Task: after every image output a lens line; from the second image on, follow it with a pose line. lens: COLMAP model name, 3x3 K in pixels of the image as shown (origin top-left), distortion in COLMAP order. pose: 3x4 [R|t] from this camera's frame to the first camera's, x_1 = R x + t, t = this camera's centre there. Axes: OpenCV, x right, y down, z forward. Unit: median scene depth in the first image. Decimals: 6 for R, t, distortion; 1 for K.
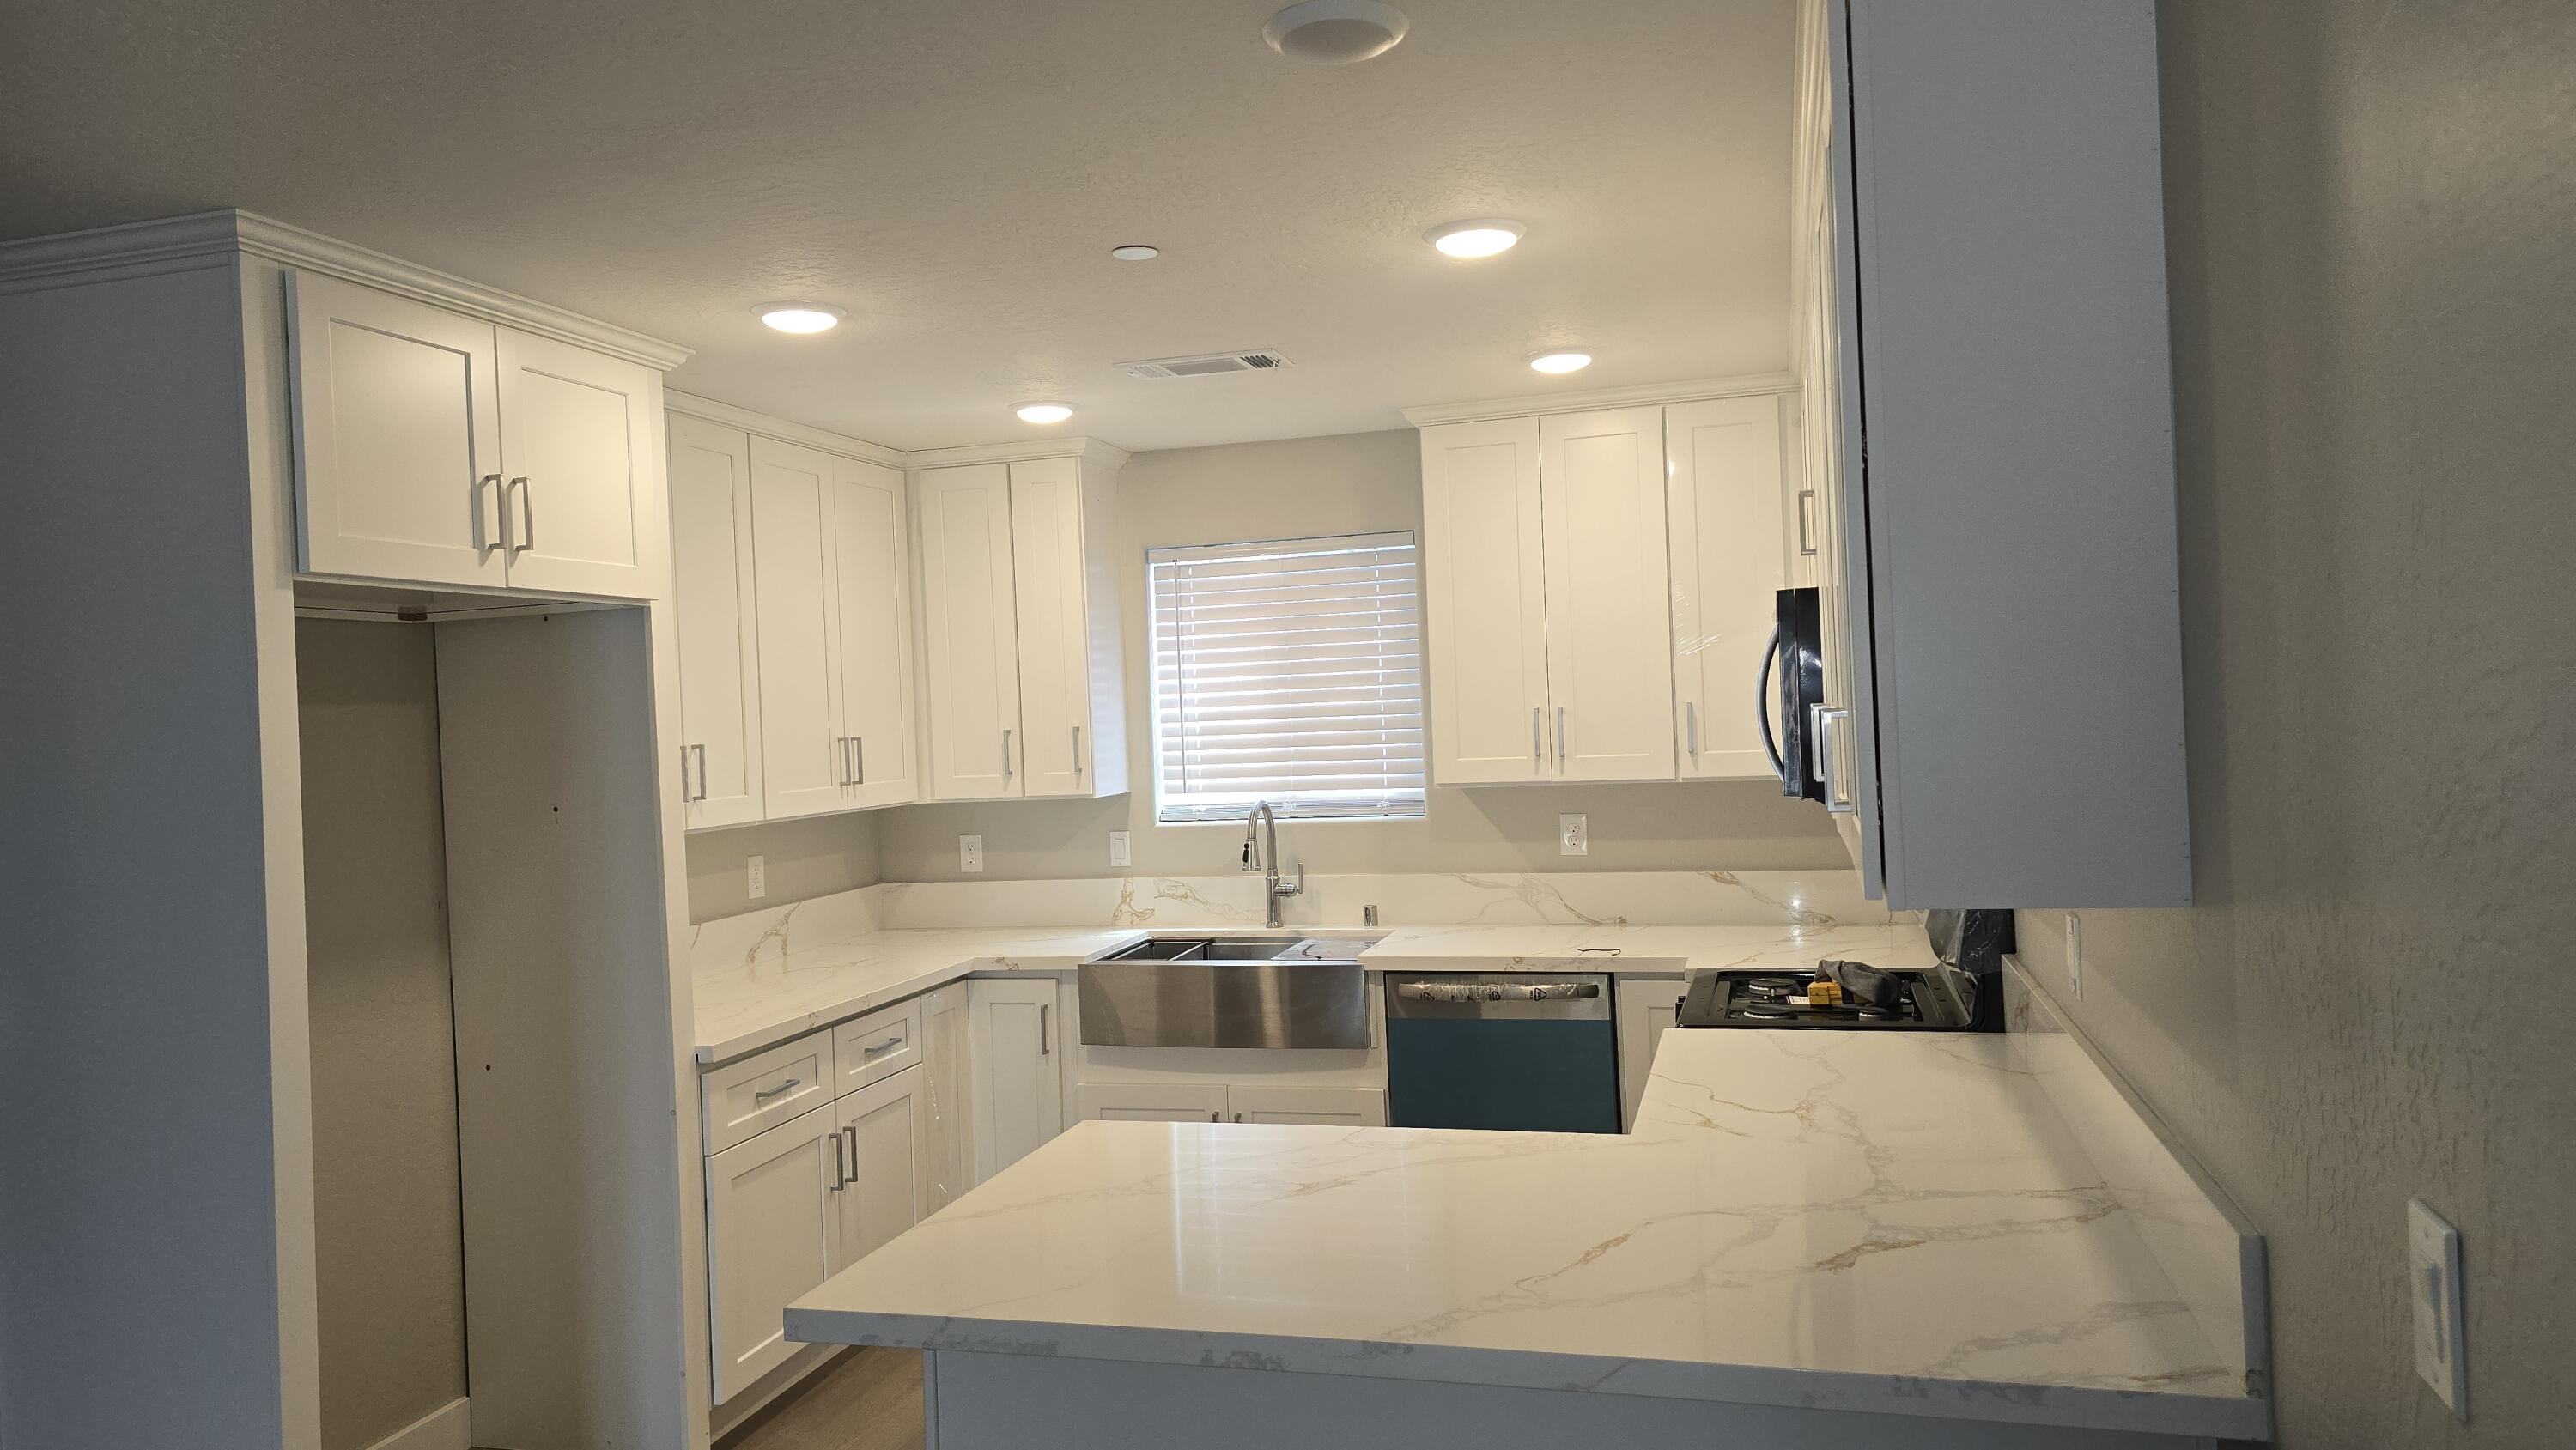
lens RADIAL K [[1727.1, 0, 1288.0], [0, 1727.1, 725.0], [0, 0, 1]] dist [0.069397, -0.002872]
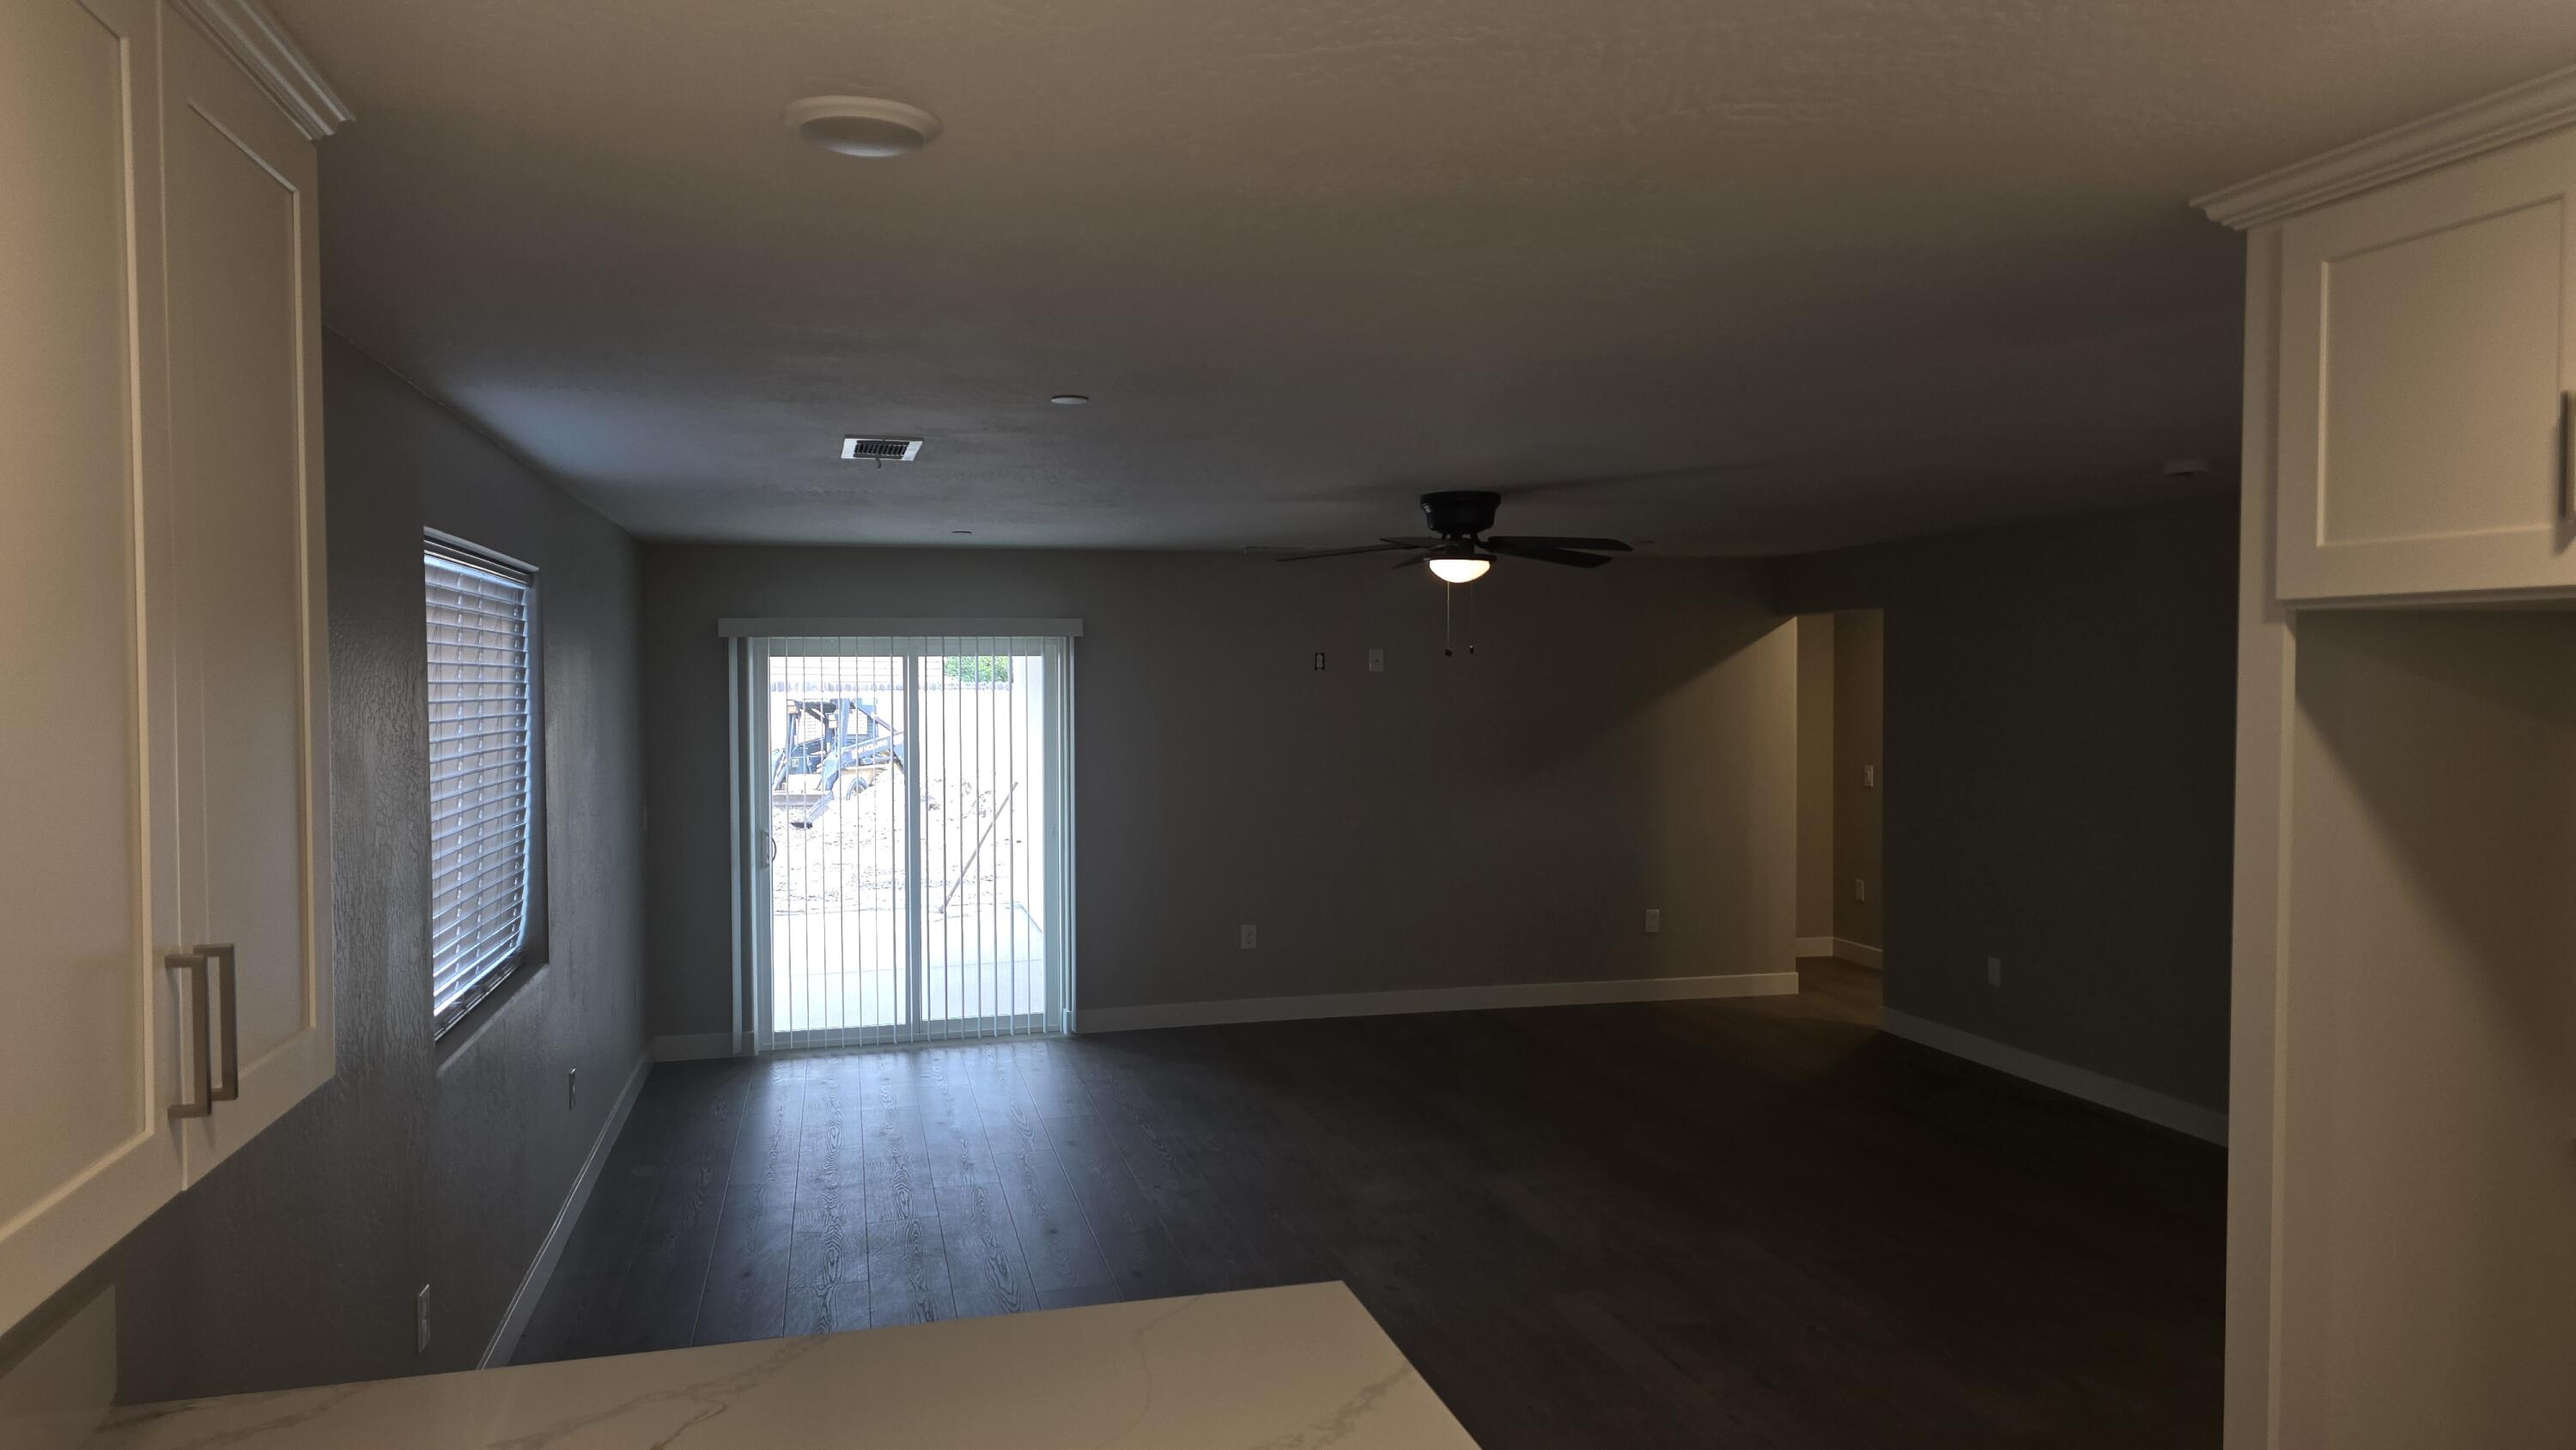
lens RADIAL K [[1718.3, 0, 1252.8], [0, 1718.3, 715.3], [0, 0, 1]] dist [0.059448, -0.001909]
pose [[-0.868838, 0.064243, -0.490911, 0.137595], [0.045128, 0.997694, 0.050694, -0.051855], [0.493035, 0.021891, -0.869734, 0.826610]]
